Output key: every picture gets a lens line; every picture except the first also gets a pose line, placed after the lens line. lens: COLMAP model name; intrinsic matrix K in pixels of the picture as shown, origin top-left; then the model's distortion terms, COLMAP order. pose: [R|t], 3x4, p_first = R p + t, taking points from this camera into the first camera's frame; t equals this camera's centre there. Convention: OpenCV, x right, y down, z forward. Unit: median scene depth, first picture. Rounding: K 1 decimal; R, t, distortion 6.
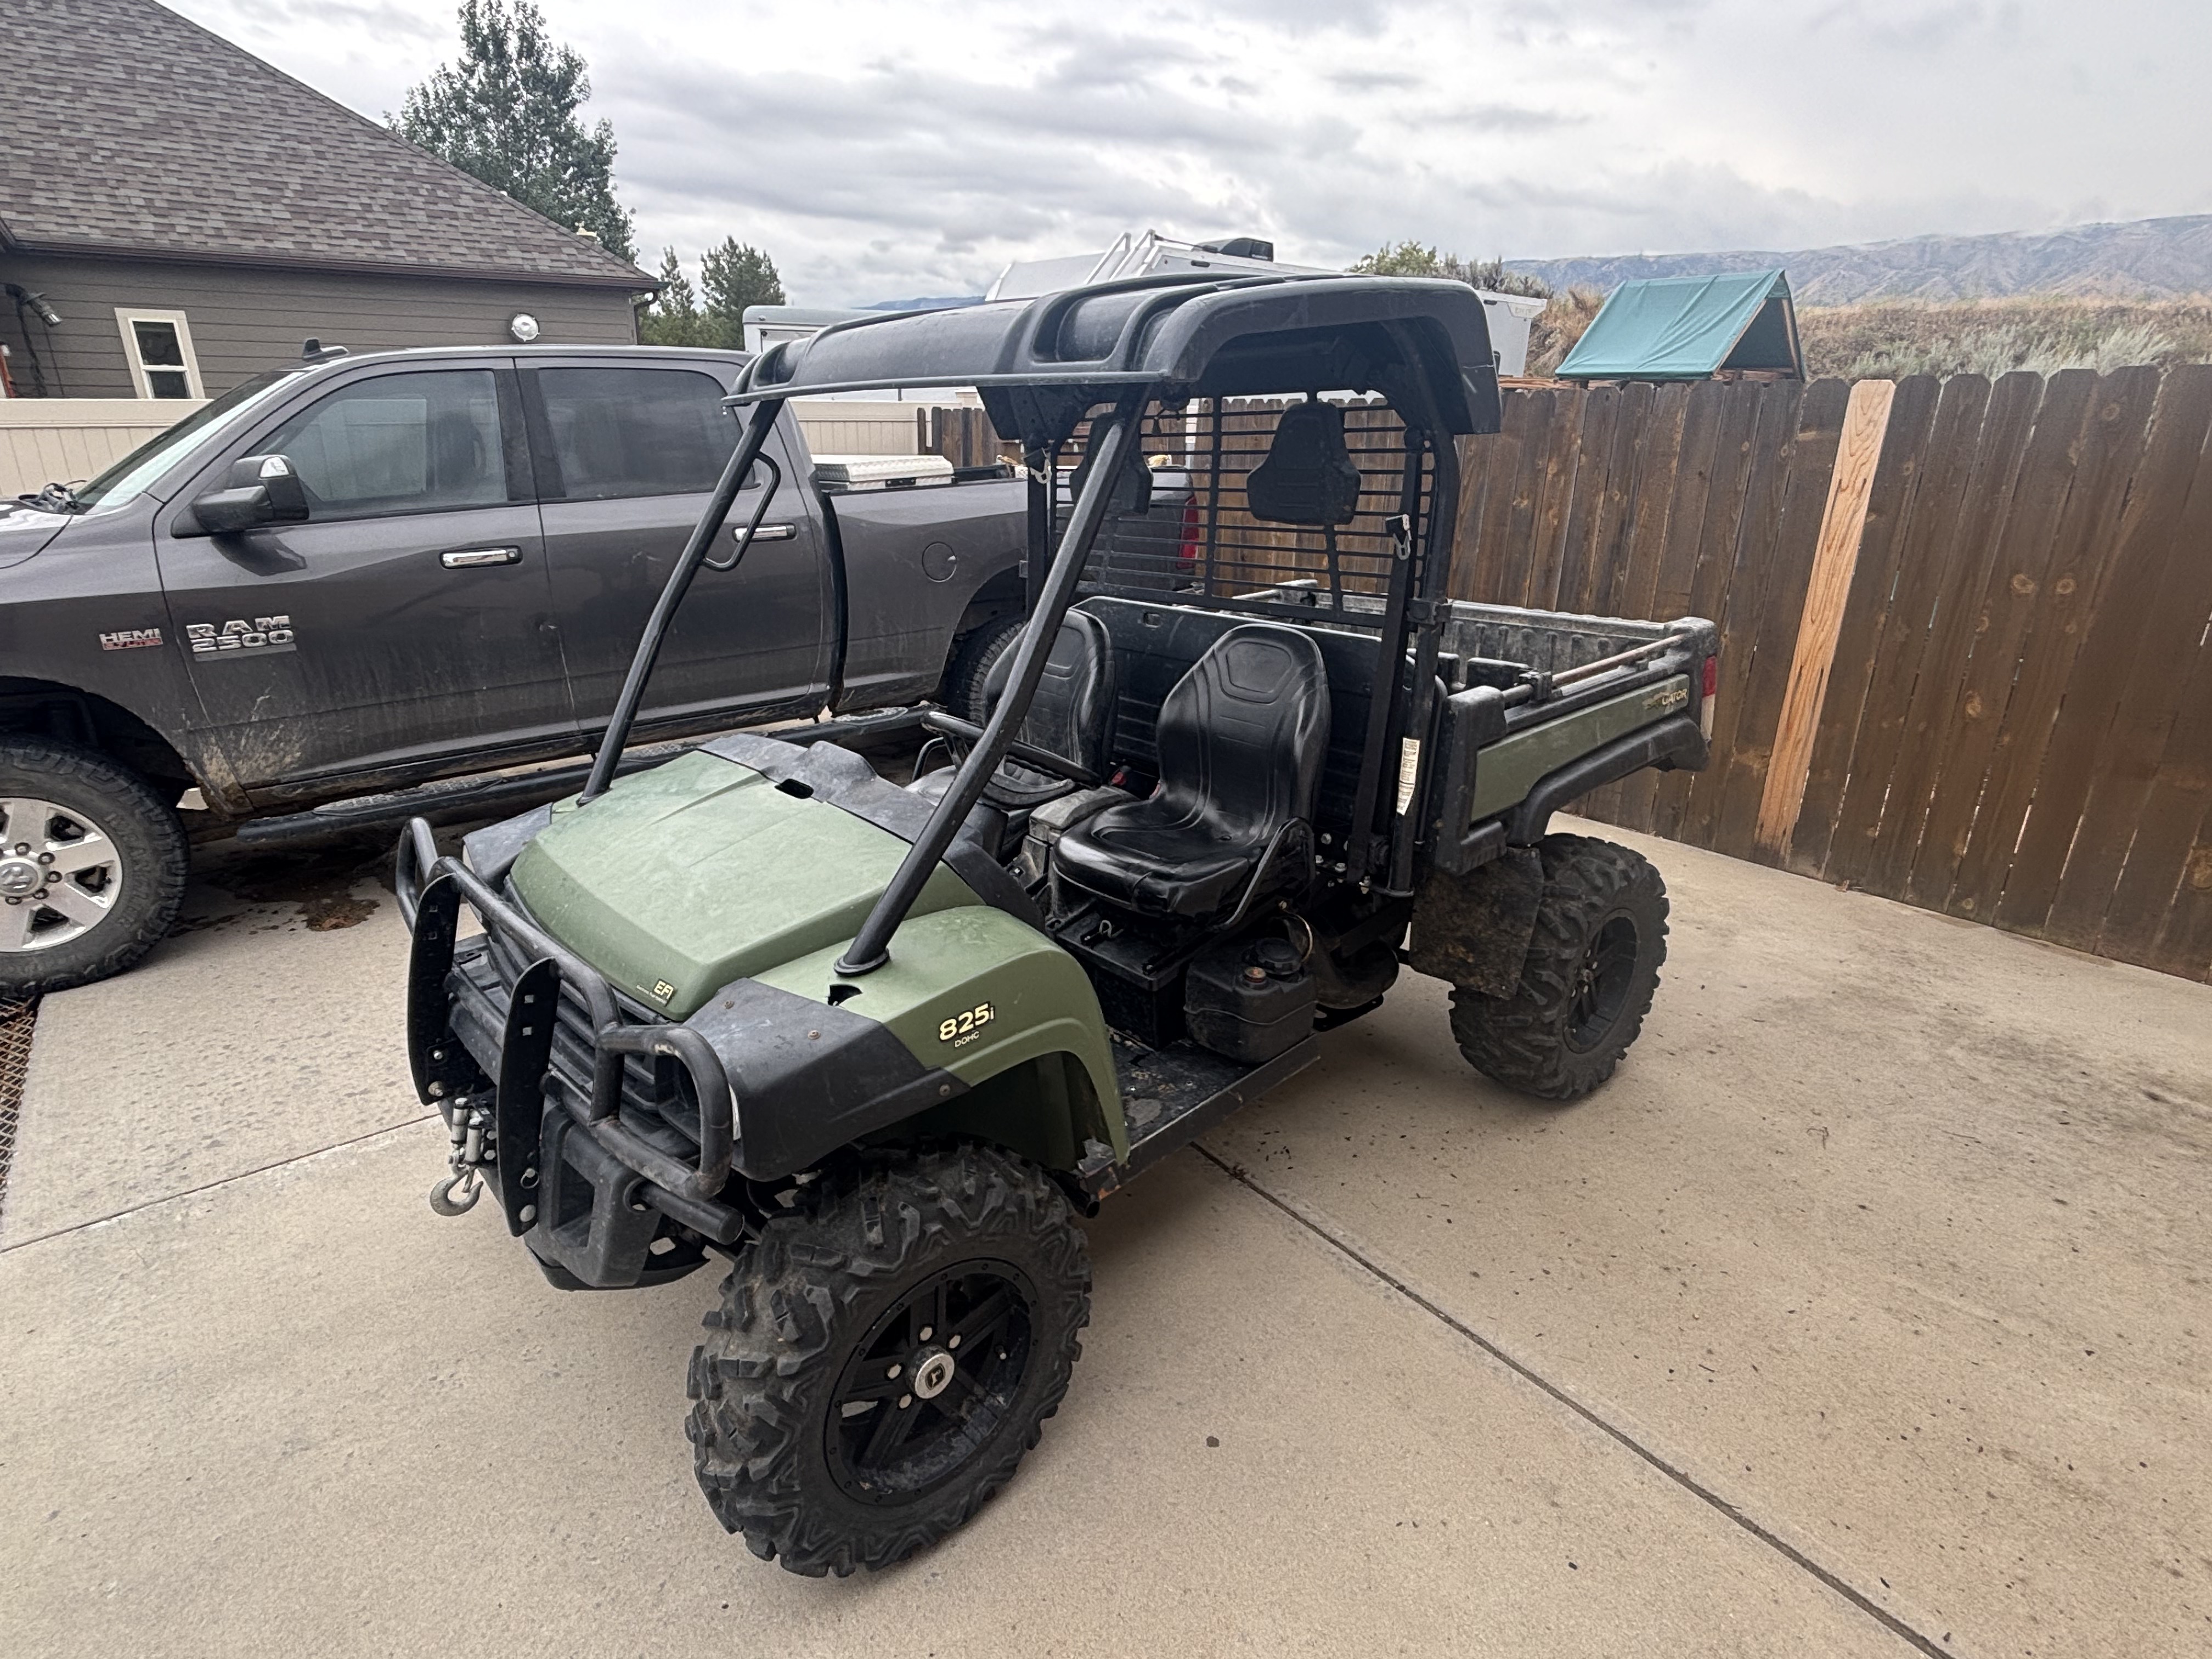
lens RADIAL K [[1173.0, 0, 1097.1], [0, 1173.0, 828.7], [0, 0, 1]] dist [0.000036, -0.003477]
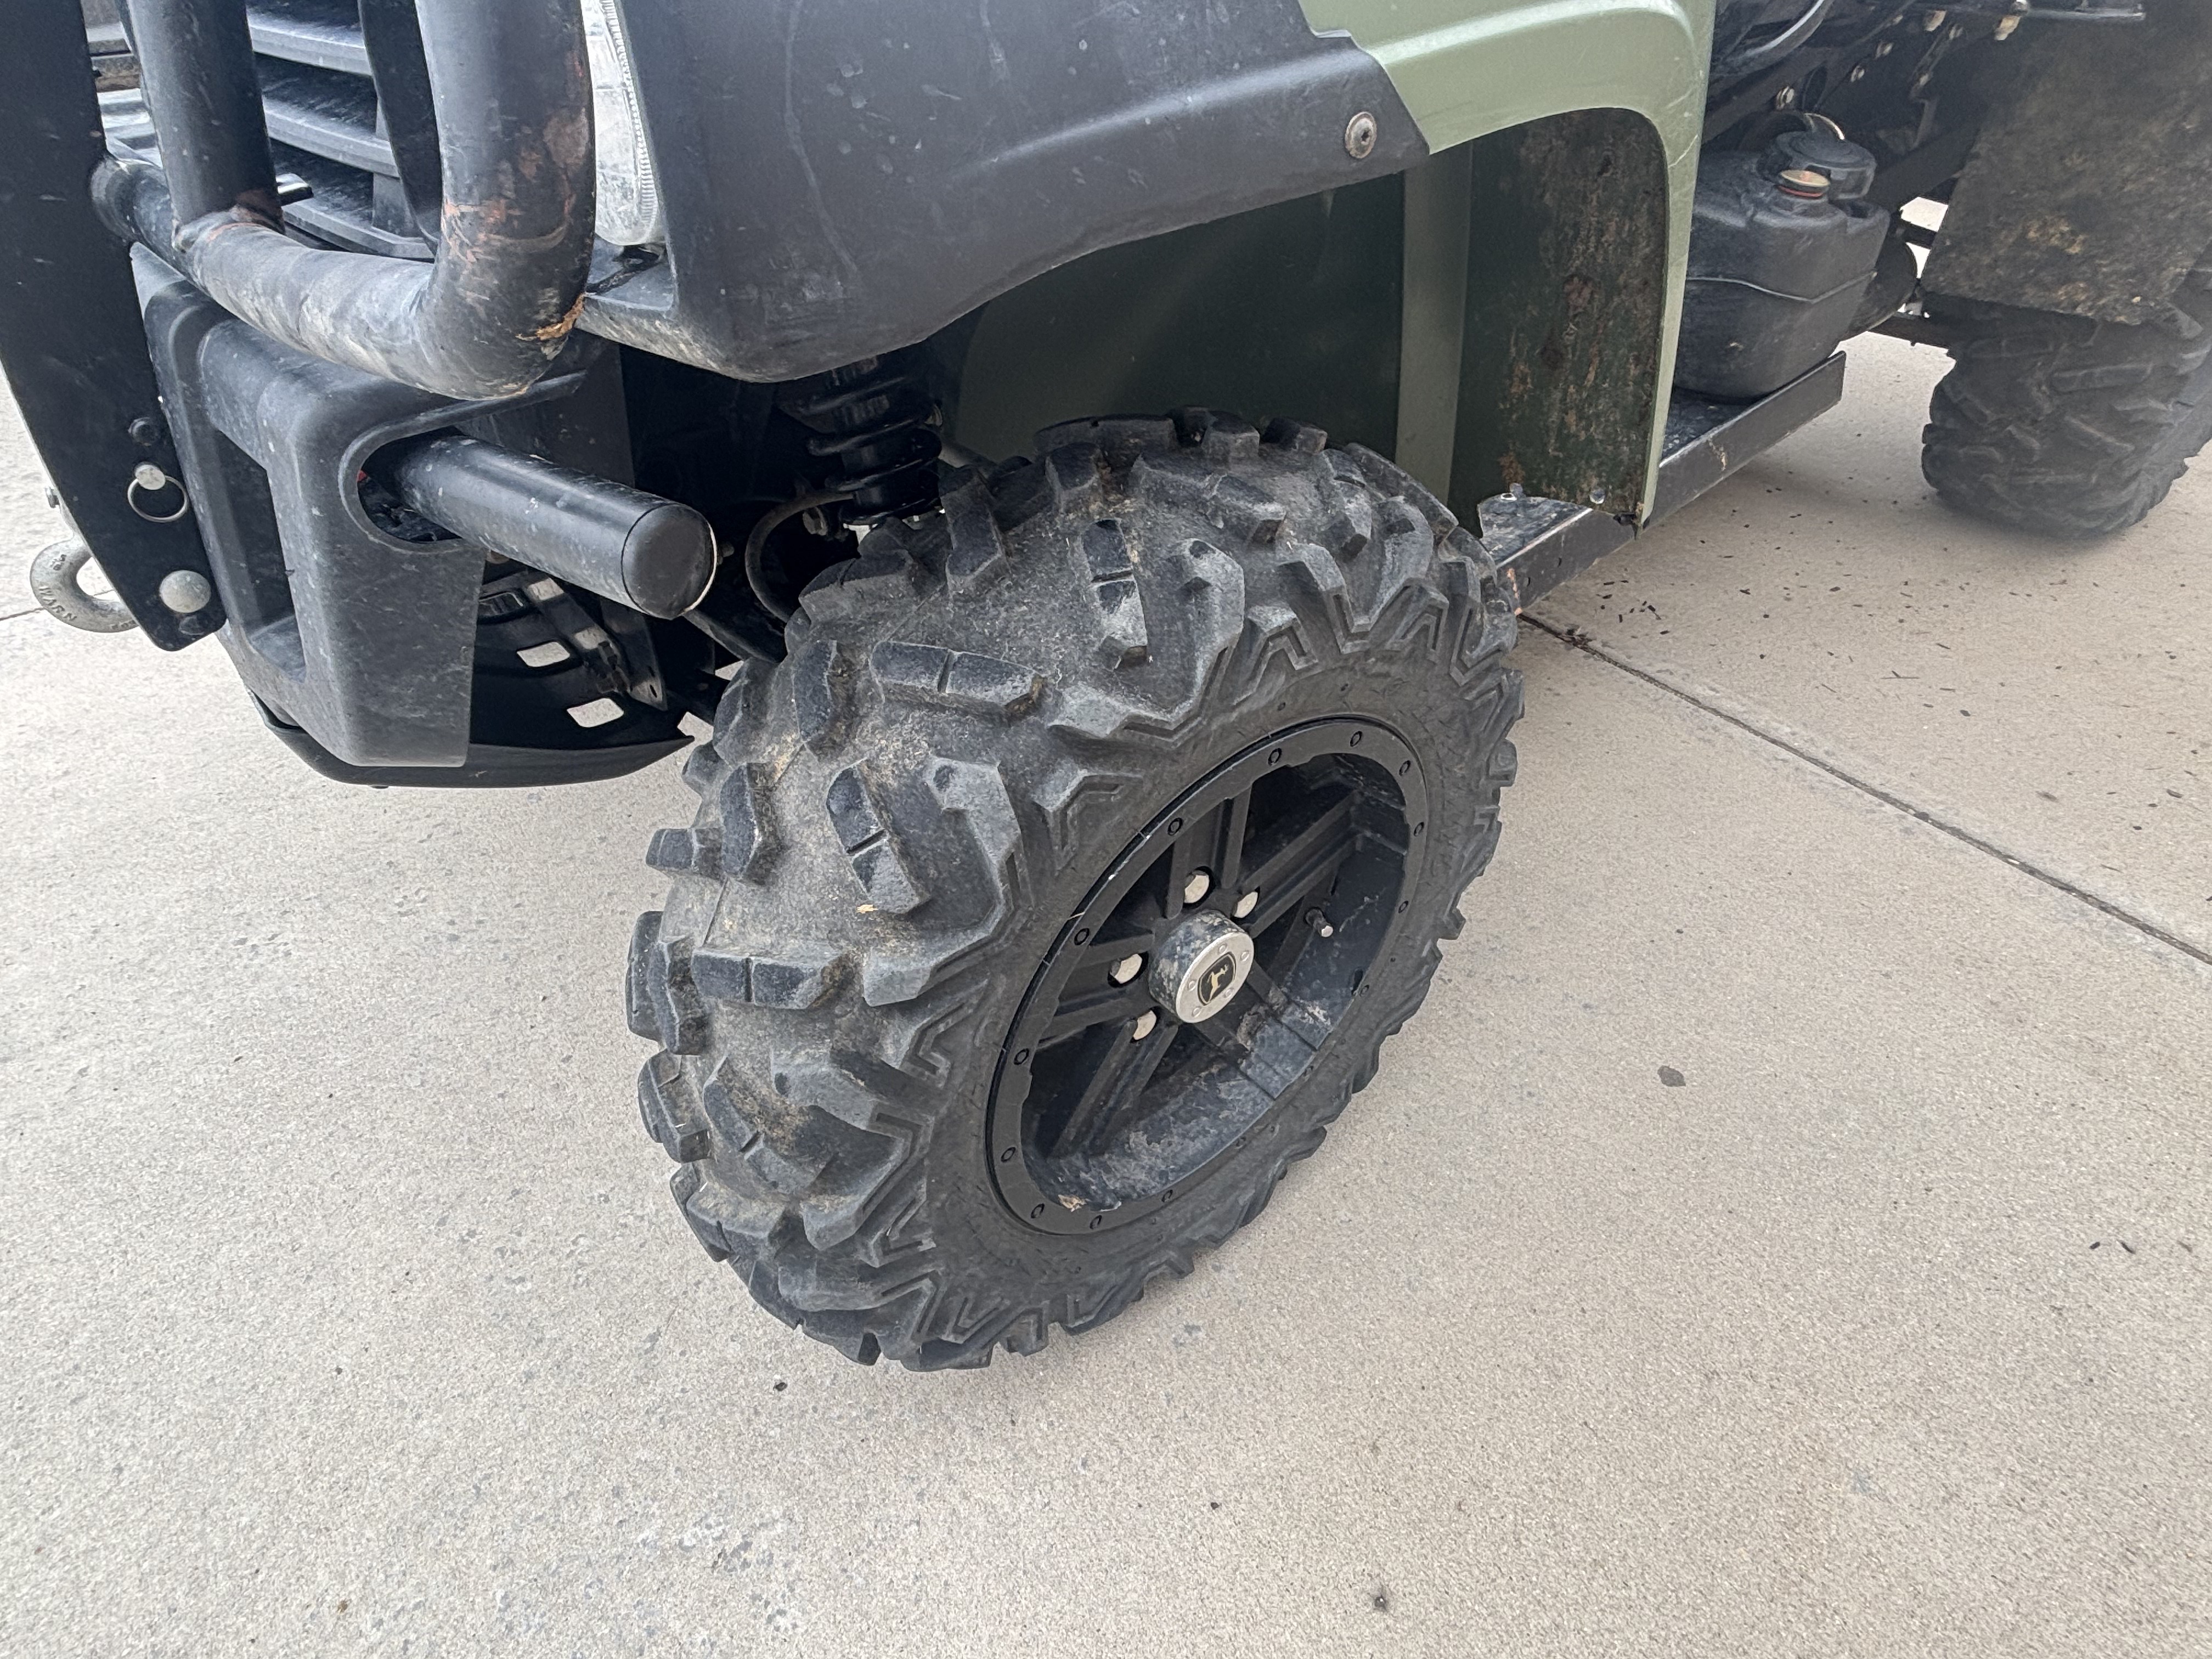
lens RADIAL K [[1173.0, 0, 1095.4], [0, 1173.0, 808.3], [0, 0, 1]] dist [0.000036, -0.003477]
pose [[0.999643, 0.012919, -0.023378, -0.174072], [-0.003984, 0.937574, 0.347762, 0.258443], [0.026411, -0.347545, 0.937291, 0.617465]]
